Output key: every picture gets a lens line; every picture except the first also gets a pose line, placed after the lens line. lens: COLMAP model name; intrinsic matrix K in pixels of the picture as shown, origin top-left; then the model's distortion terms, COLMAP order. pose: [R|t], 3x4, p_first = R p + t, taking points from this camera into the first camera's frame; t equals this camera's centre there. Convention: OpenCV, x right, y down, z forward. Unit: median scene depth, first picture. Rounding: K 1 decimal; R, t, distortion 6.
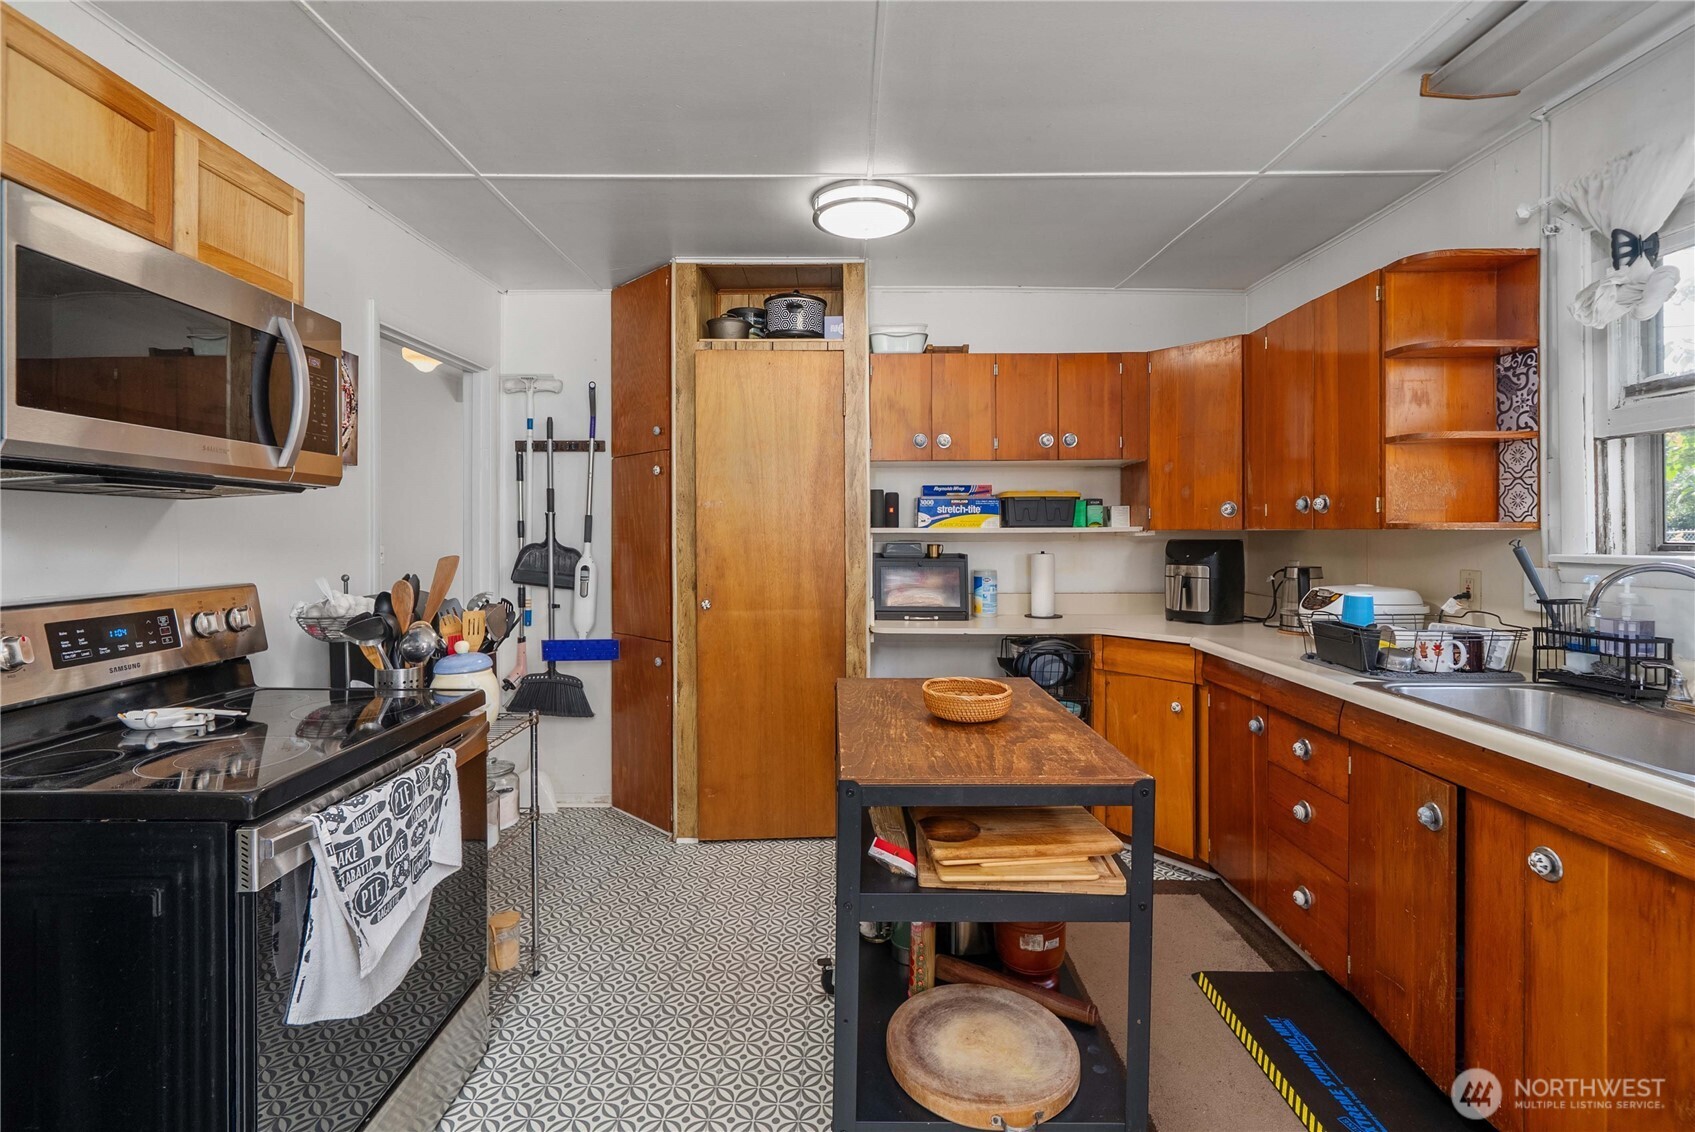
lens RADIAL K [[778.7, 0, 852.6], [0, 778.7, 529.1], [0, 0, 1]] dist [0.003368, -0.000642]
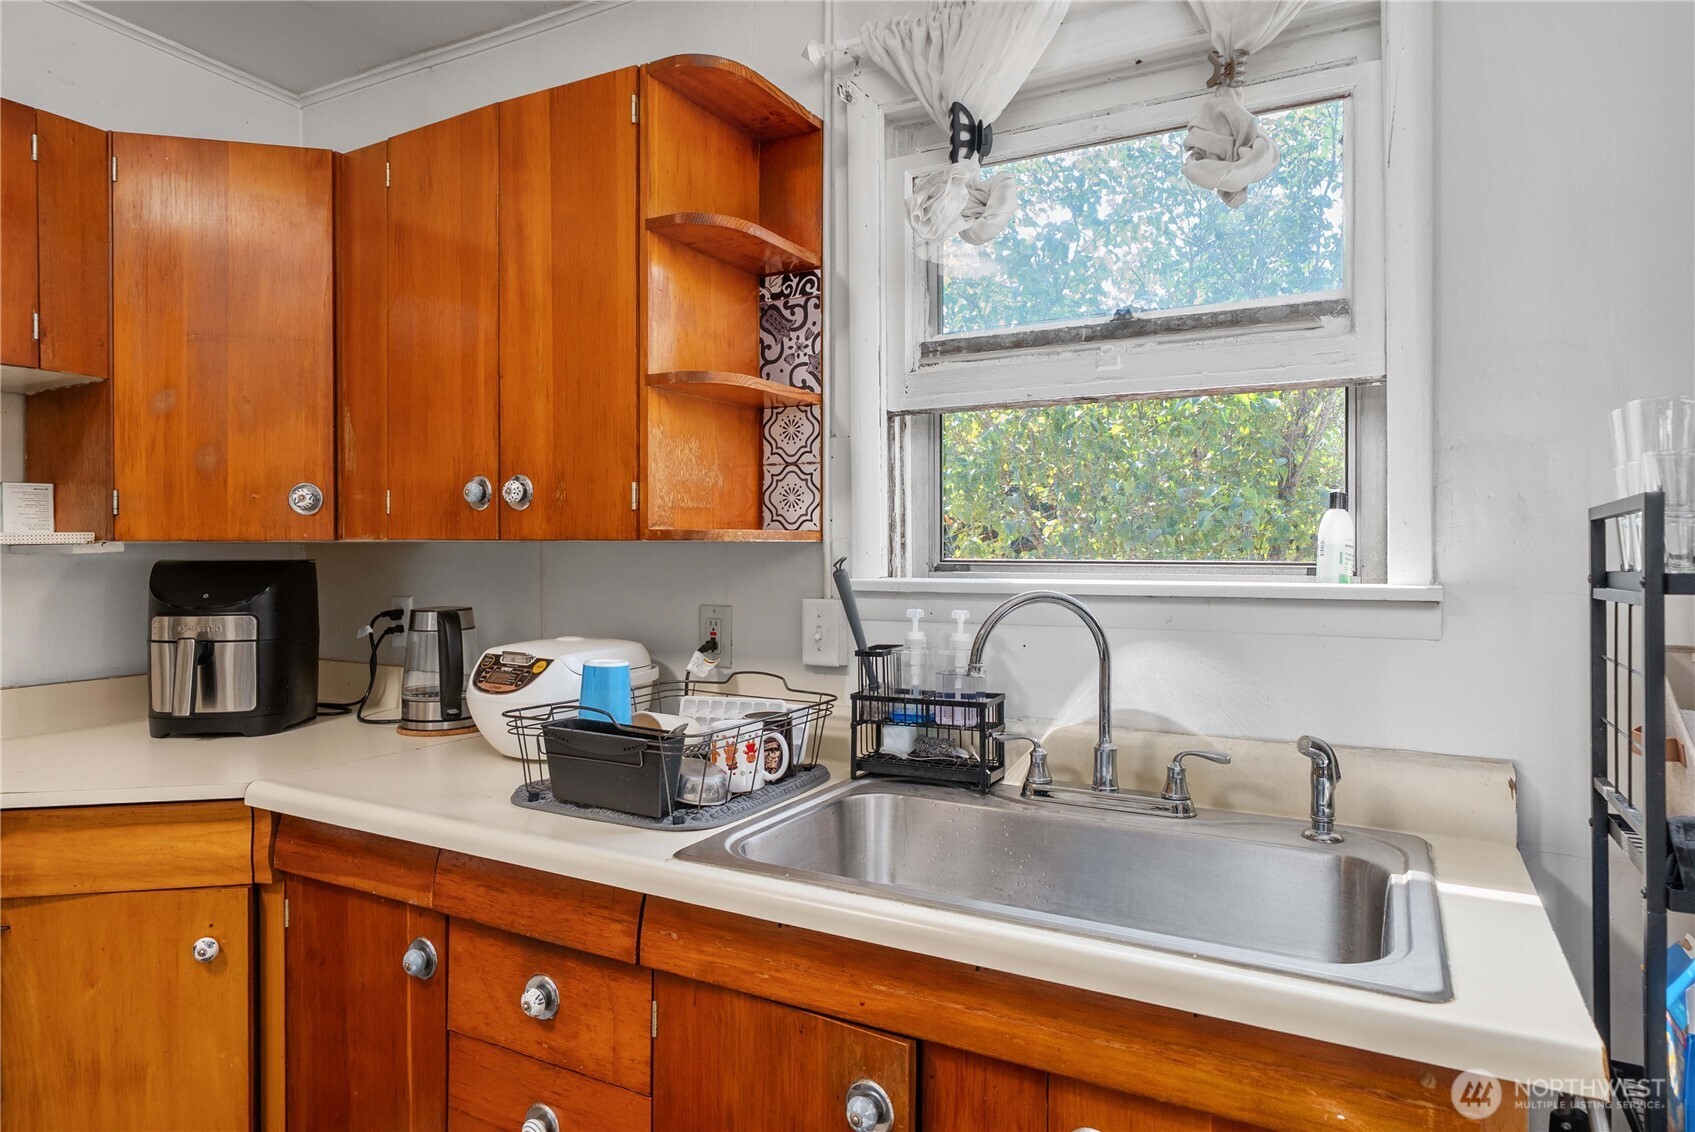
lens RADIAL K [[994.3, 0, 841.2], [0, 994.3, 555.0], [0, 0, 1]] dist [-0.004910, 0.001720]
pose [[0.488932, -0.007315, 0.872291, 0.128058], [-0.003780, 0.999938, 0.010504, 0.002505], [-0.872314, -0.008433, 0.488874, 0.504126]]
